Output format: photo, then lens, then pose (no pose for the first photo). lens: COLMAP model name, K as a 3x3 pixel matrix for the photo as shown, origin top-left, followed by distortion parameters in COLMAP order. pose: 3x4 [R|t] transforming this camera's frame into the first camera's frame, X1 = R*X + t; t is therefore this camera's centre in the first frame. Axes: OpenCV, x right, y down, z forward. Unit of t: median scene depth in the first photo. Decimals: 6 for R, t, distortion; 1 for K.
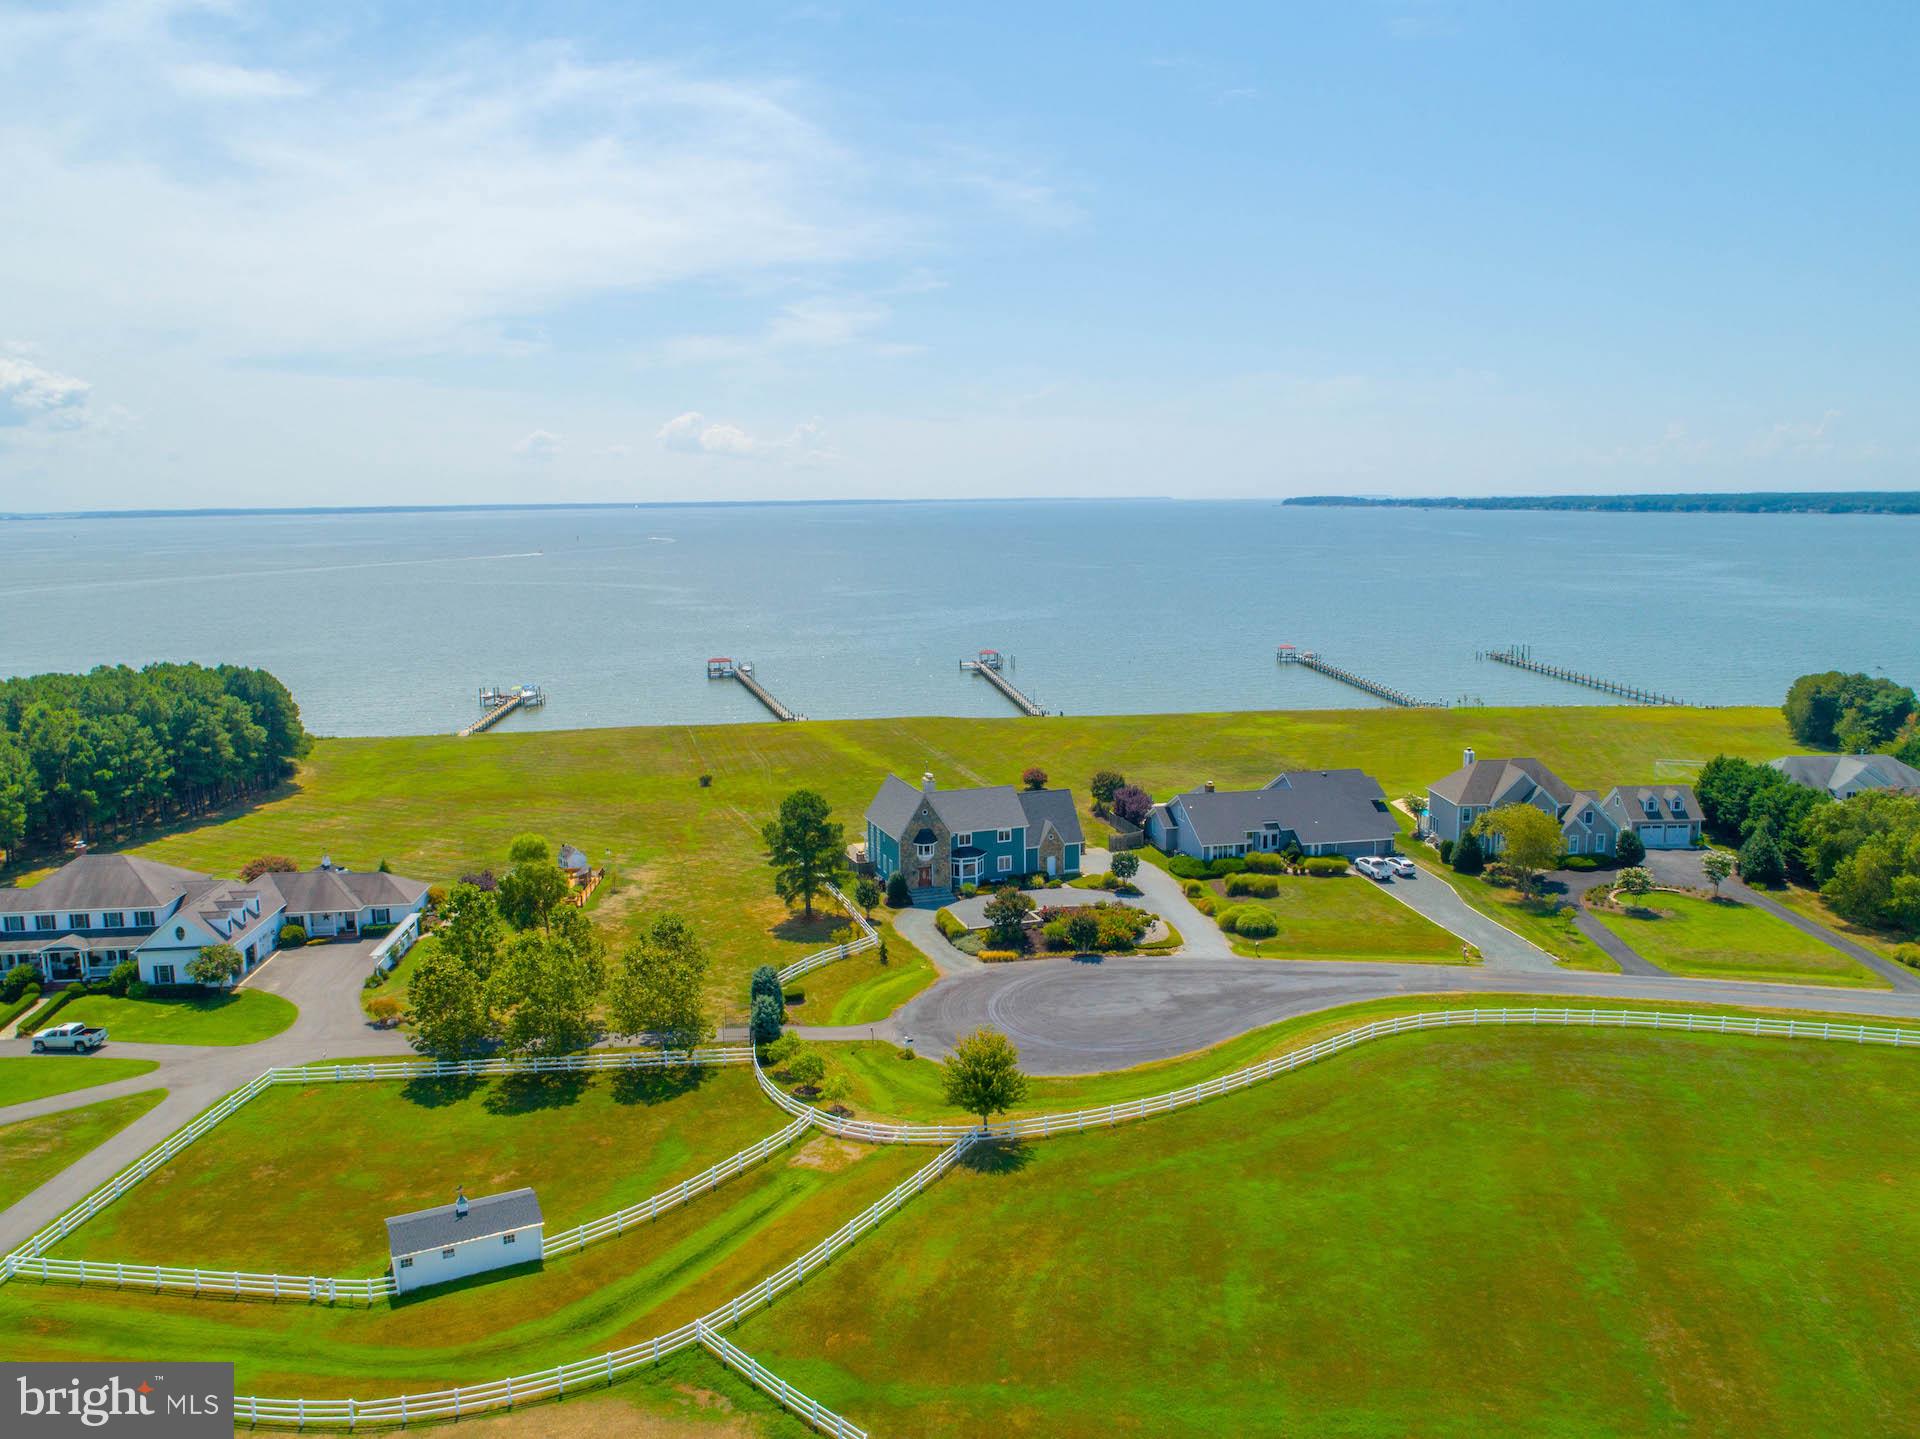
lens RADIAL K [[1455.3, 0, 961.7], [0, 1455.3, 726.5], [0, 0, 1]] dist [-0.021394, 0.009809]
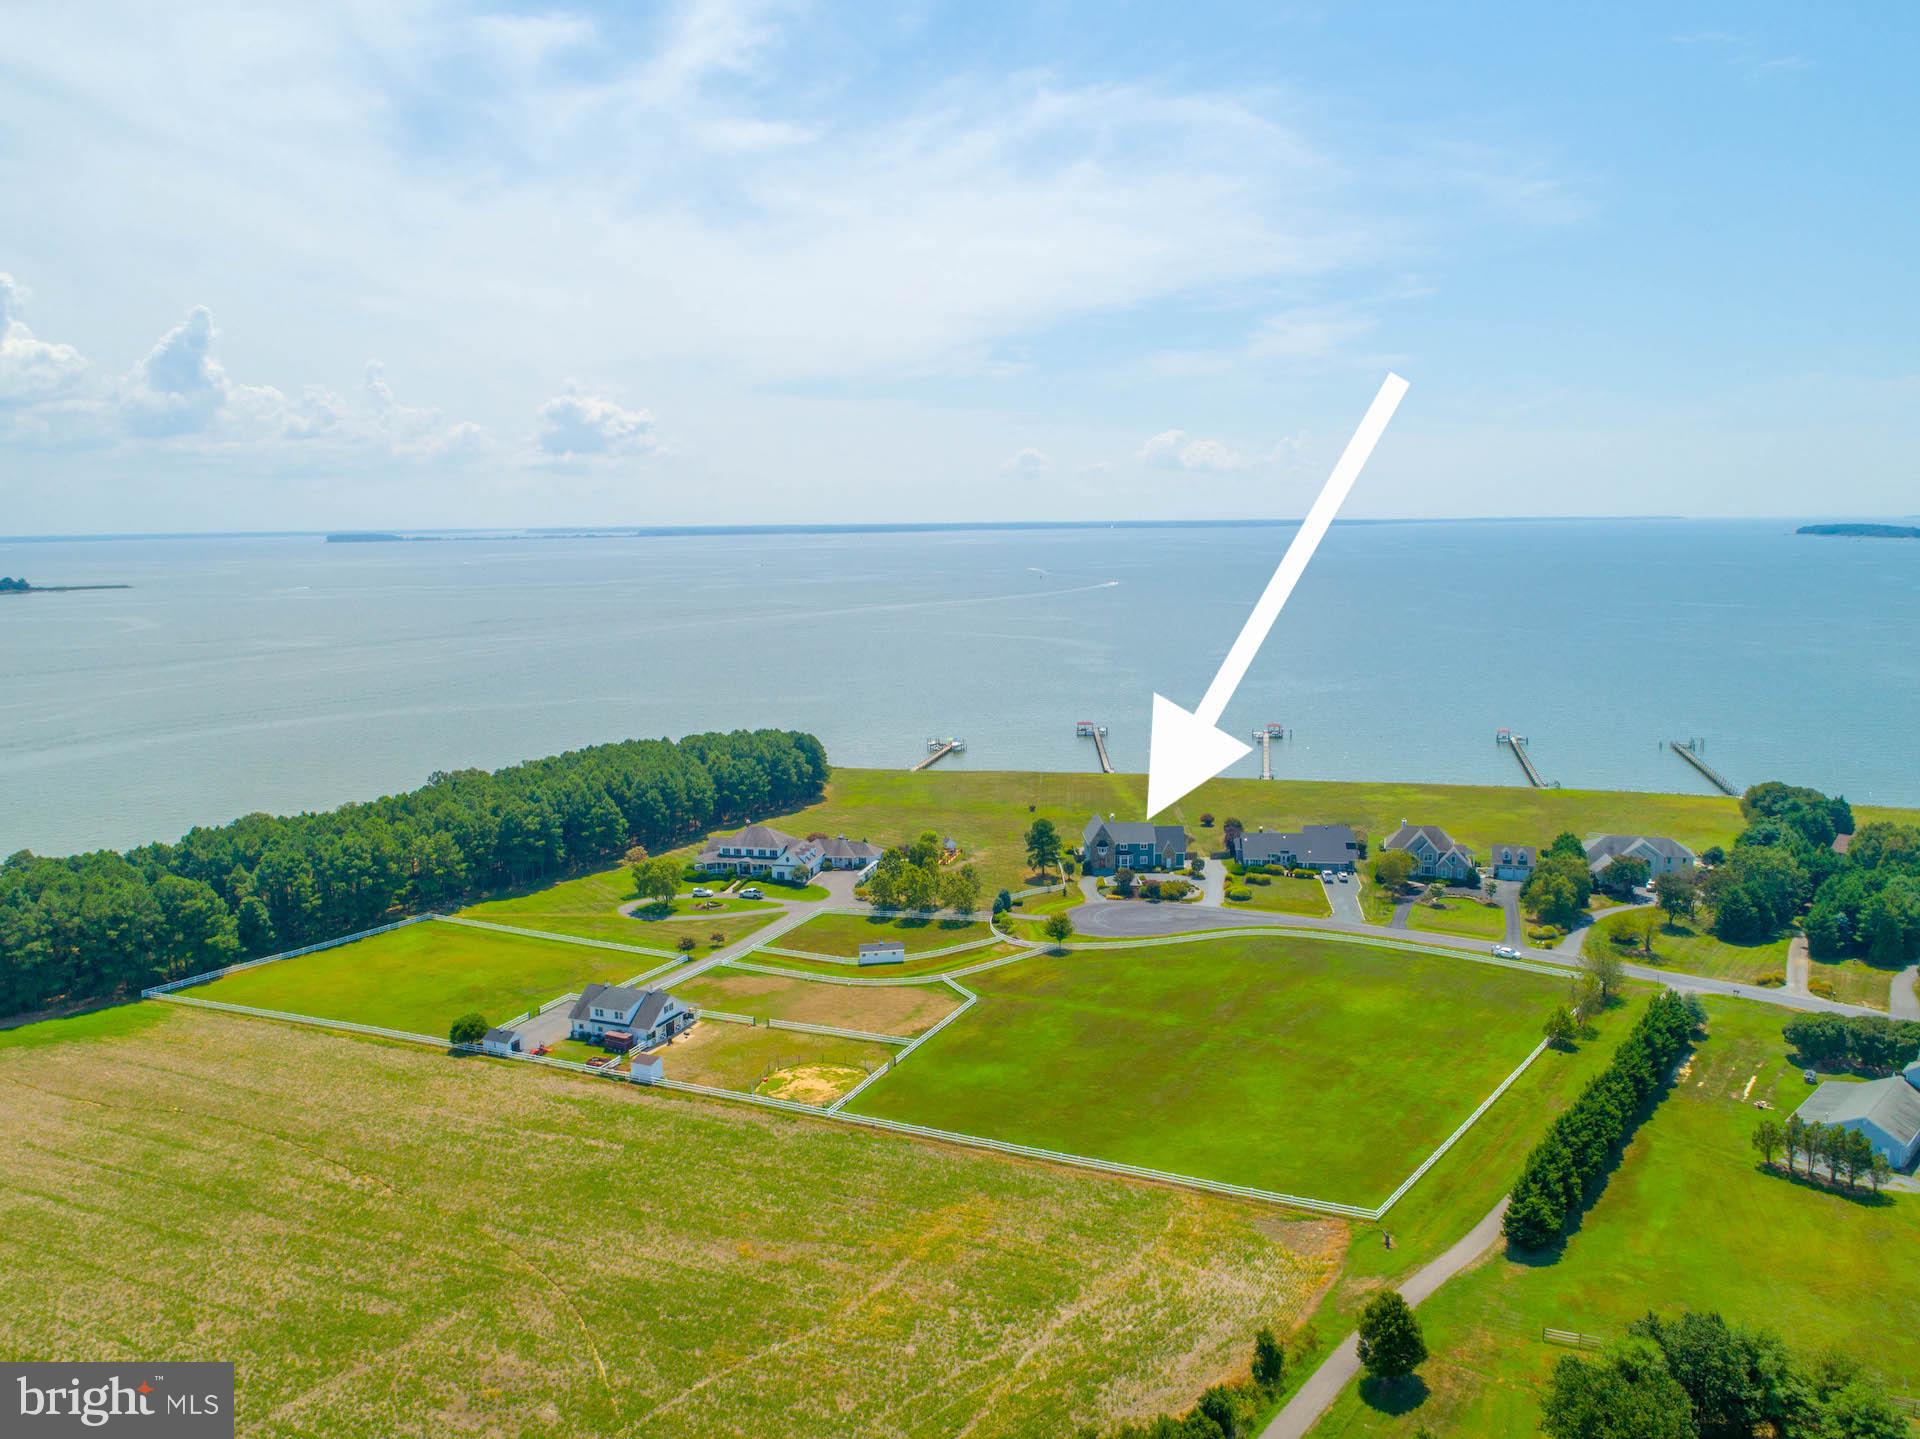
lens RADIAL K [[1455.3, 0, 961.7], [0, 1455.3, 726.5], [0, 0, 1]] dist [-0.021394, 0.009809]
pose [[0.948229, 0.046238, -0.314205, 0.439649], [-0.049480, 0.998772, -0.002345, -0.080389], [0.313711, 0.017770, 0.949352, -1.085374]]
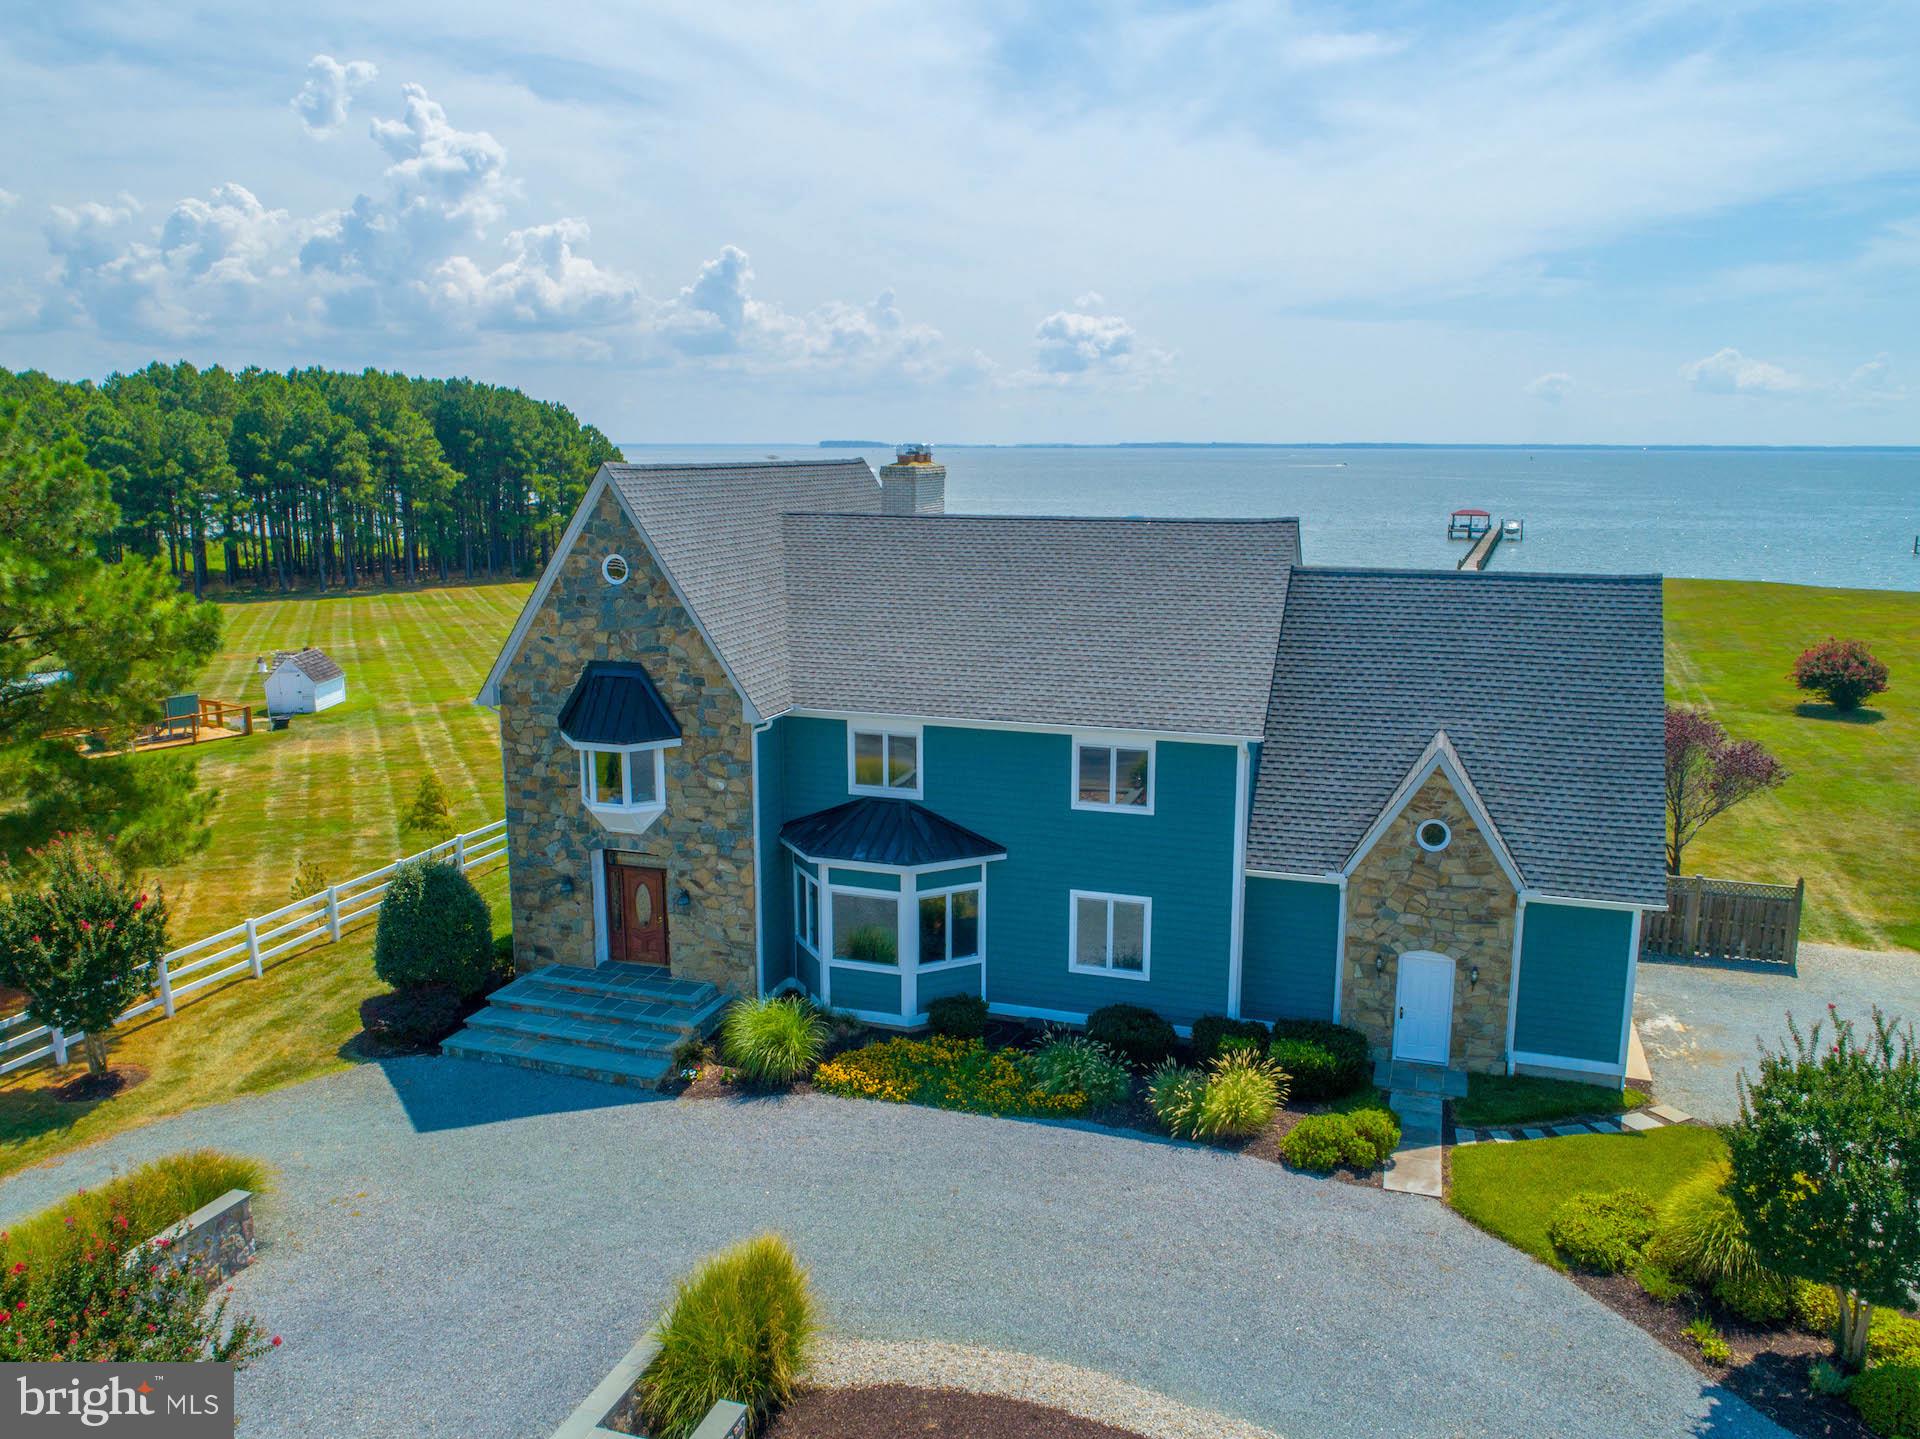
lens RADIAL K [[1455.3, 0, 961.7], [0, 1455.3, 726.5], [0, 0, 1]] dist [-0.021394, 0.009809]
pose [[0.792386, 0.129537, -0.596108, 0.120284], [-0.106818, 0.991560, 0.073480, 0.060253], [0.600595, 0.005450, 0.799535, 0.877792]]
